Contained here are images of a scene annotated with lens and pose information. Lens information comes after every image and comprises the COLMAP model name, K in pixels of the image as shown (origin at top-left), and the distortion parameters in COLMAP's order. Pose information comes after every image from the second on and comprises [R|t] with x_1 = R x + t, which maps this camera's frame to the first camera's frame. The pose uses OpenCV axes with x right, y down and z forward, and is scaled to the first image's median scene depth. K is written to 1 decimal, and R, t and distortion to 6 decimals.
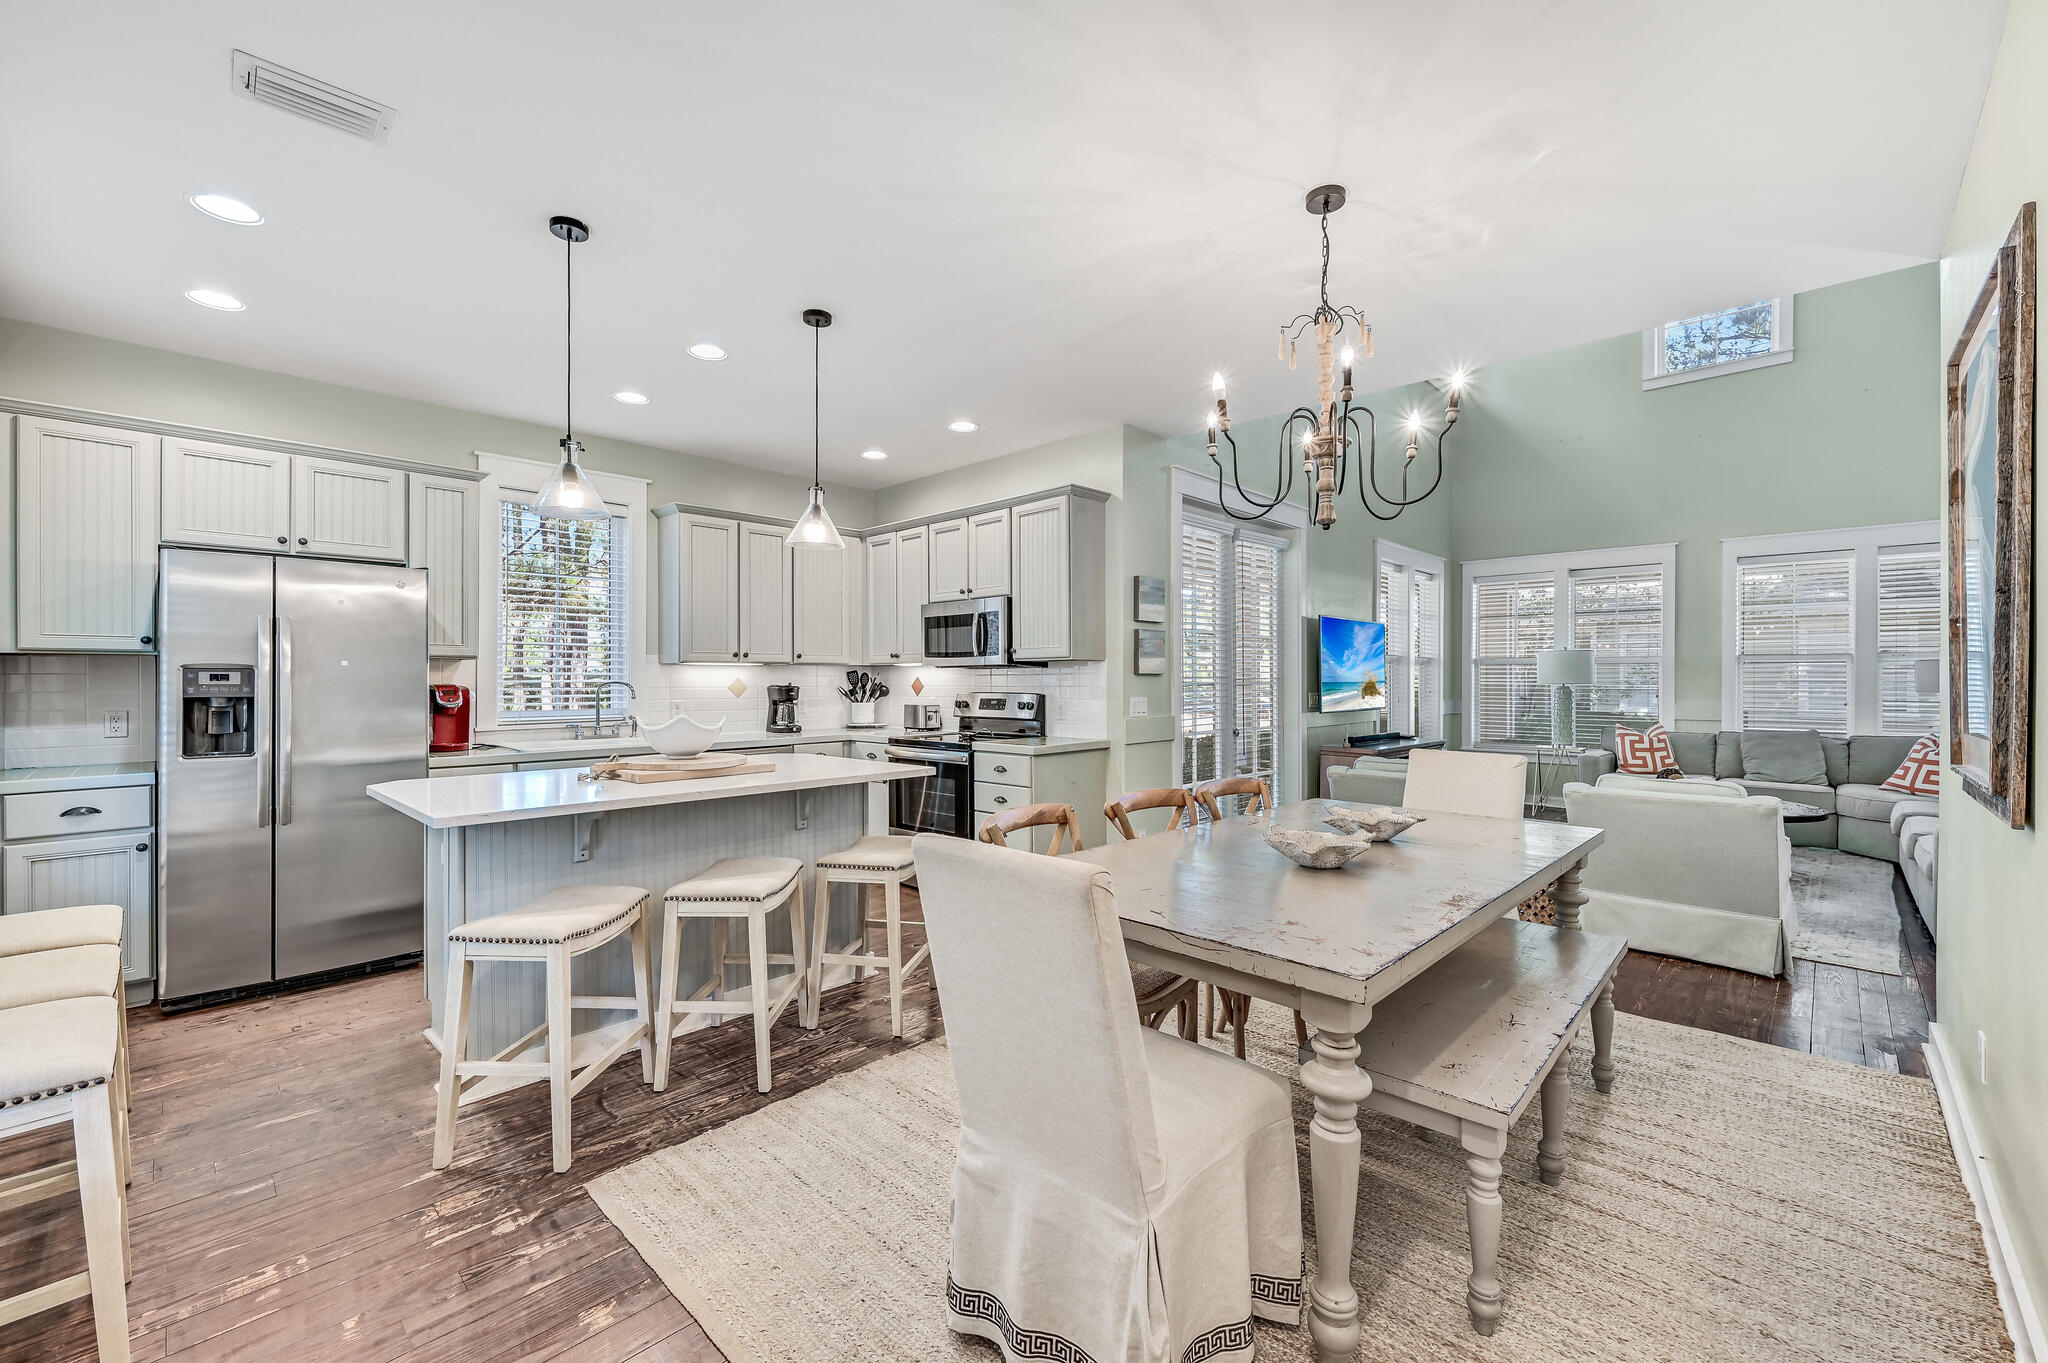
lens RADIAL K [[845.3, 0, 1023.4], [0, 845.3, 679.6], [0, 0, 1]] dist [0.001586, 0.000405]
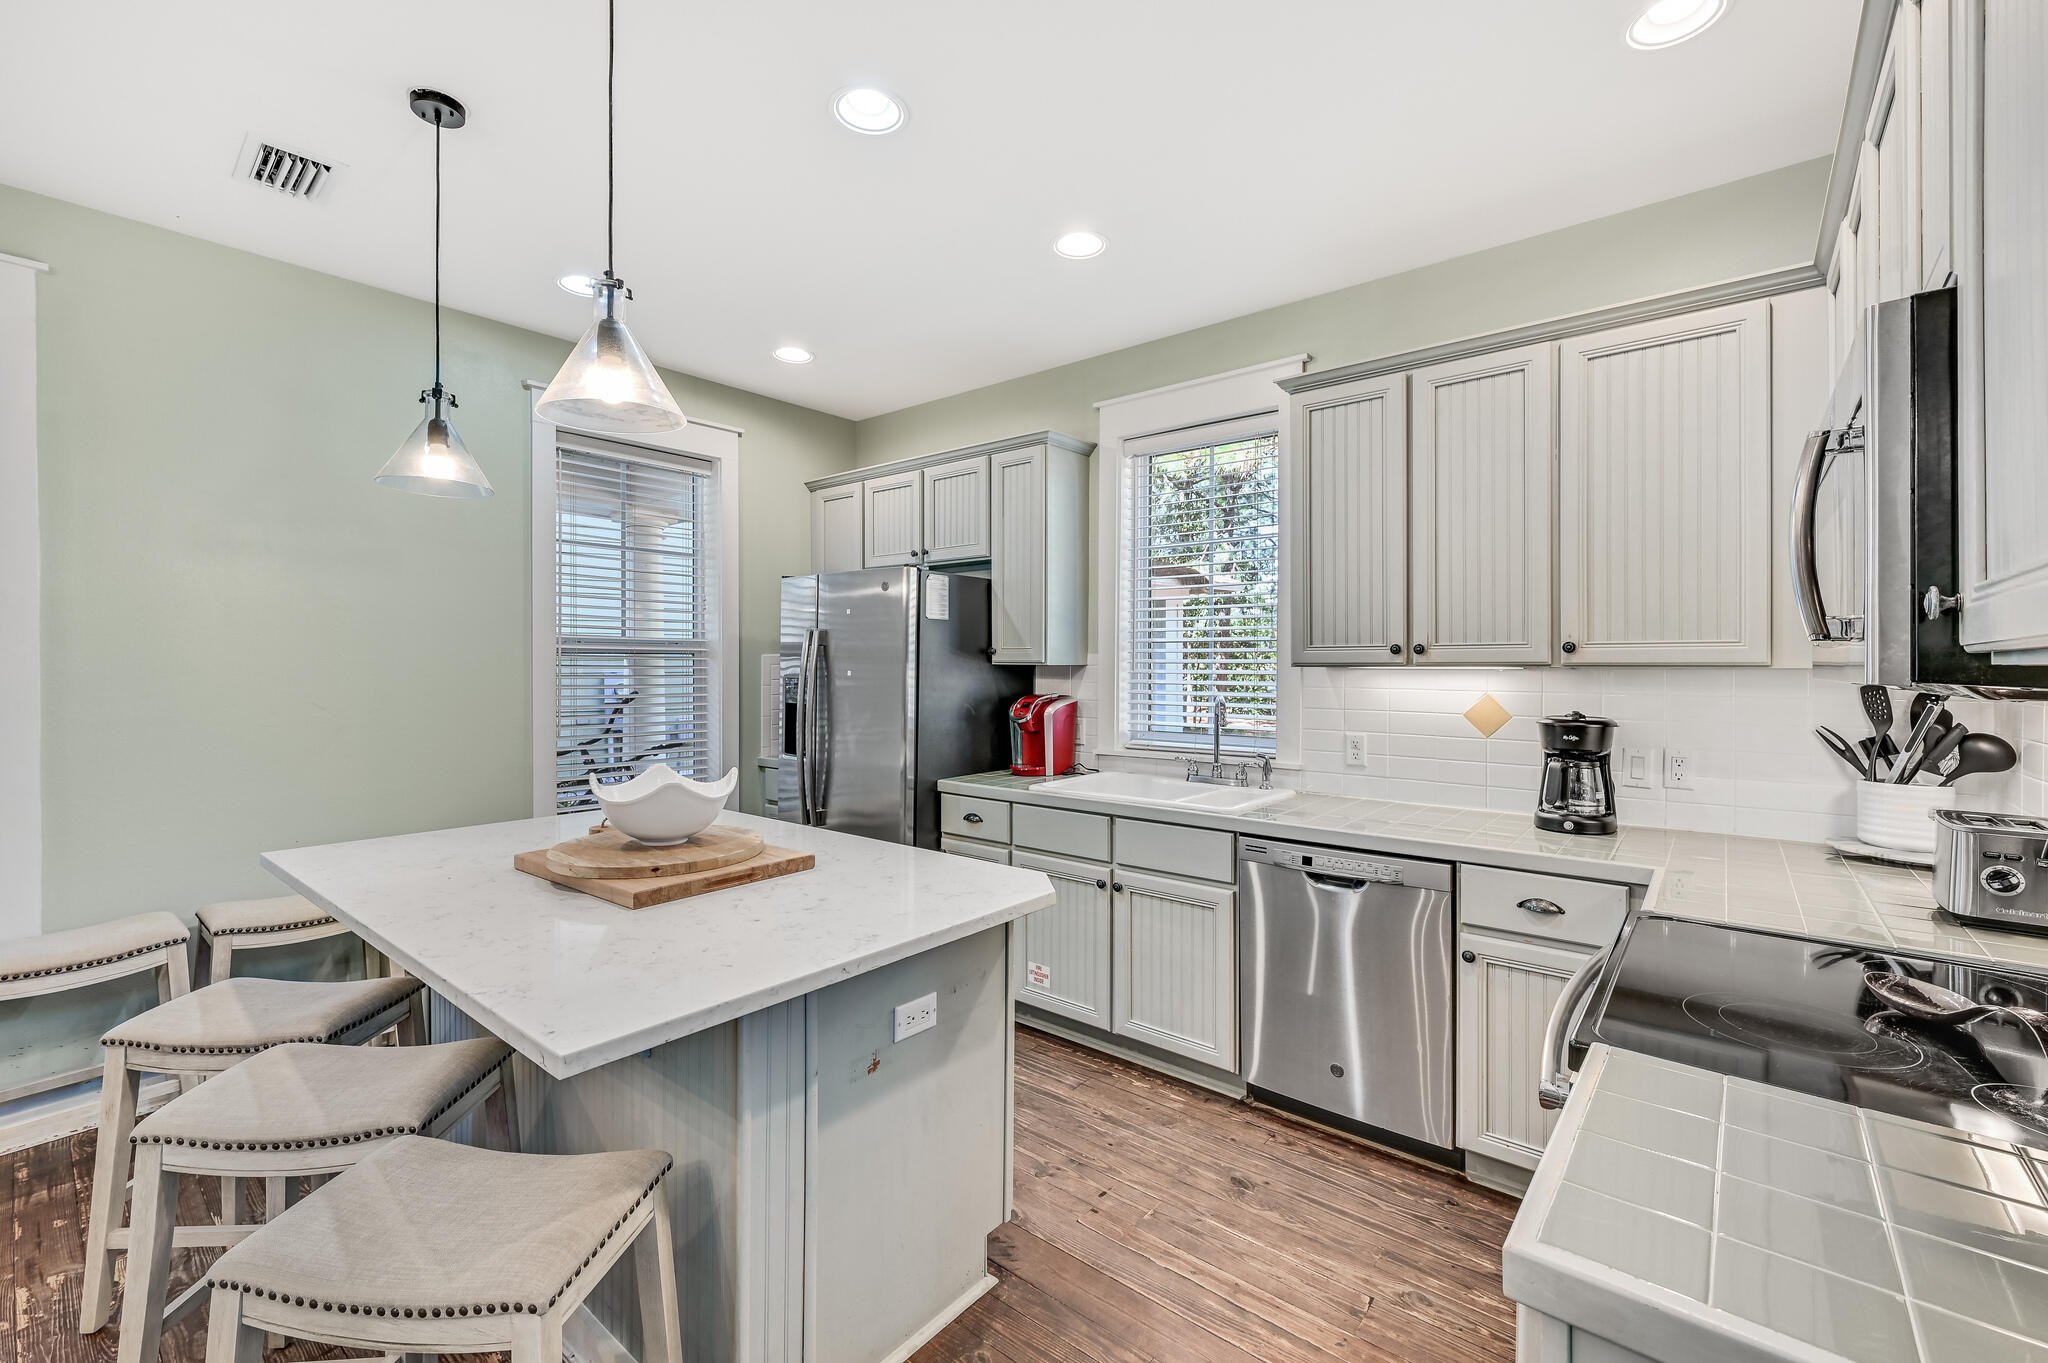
lens RADIAL K [[845.3, 0, 1060.2], [0, 845.3, 665.2], [0, 0, 1]] dist [0.001586, 0.000405]
pose [[0.083215, 0.002662, -0.996528, 0.137139], [-0.004078, 0.999989, 0.002330, -0.022054], [0.996523, 0.003870, 0.083225, 0.813318]]
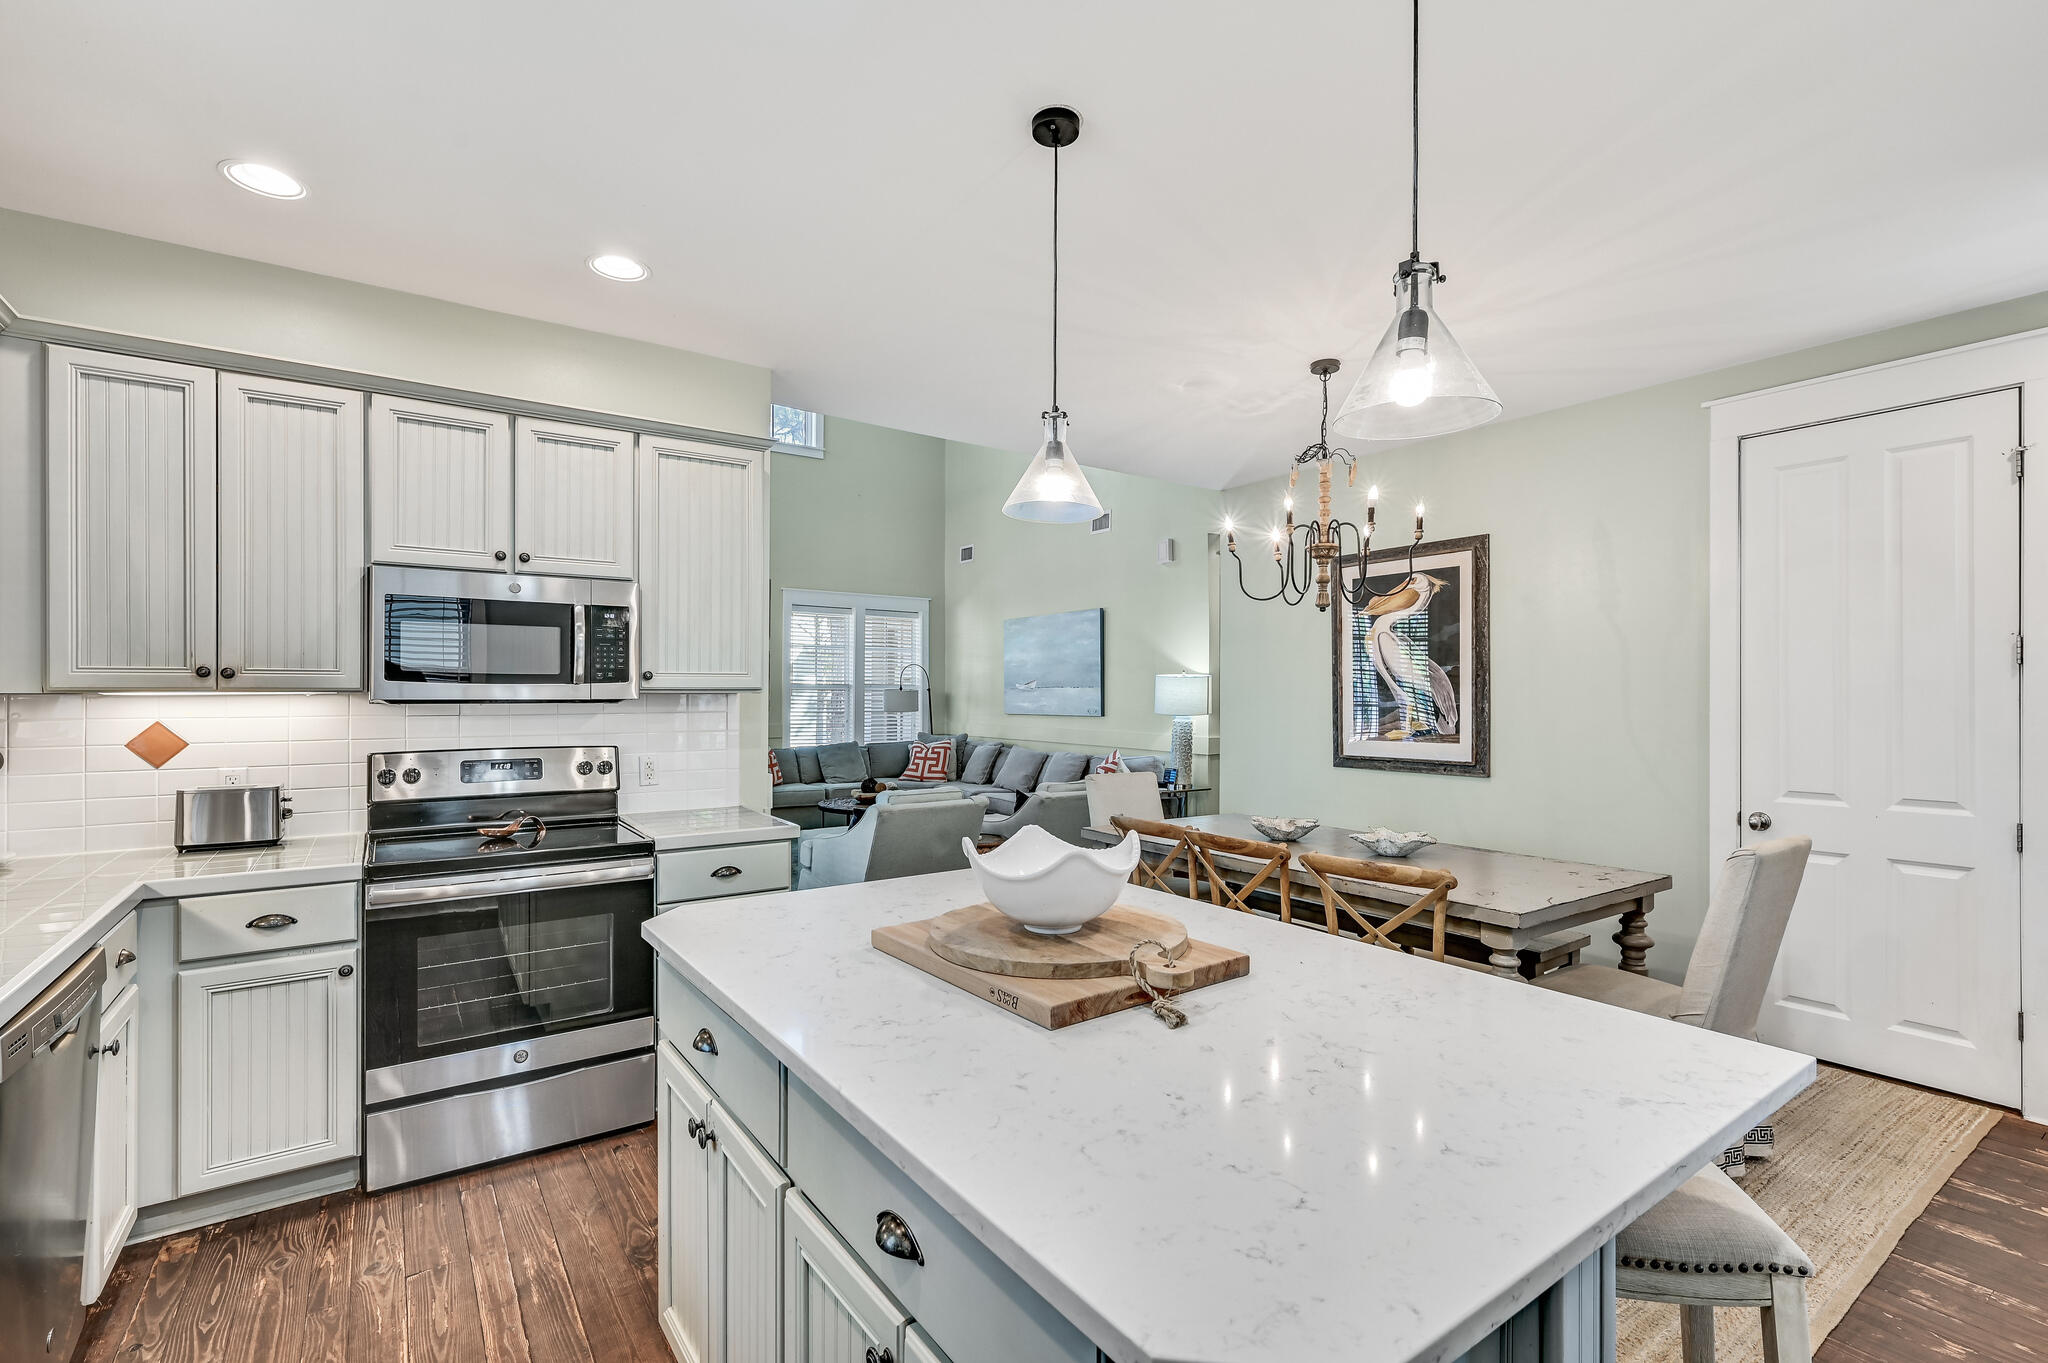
lens RADIAL K [[914.9, 0, 1021.2], [0, 914.9, 695.0], [0, 0, 1]] dist [-0.001682, -0.000046]
pose [[0.183032, -0.000010, 0.983107, -0.587426], [-0.003915, 0.999992, 0.000739, -0.021864], [-0.983099, -0.003984, 0.183031, 0.609559]]
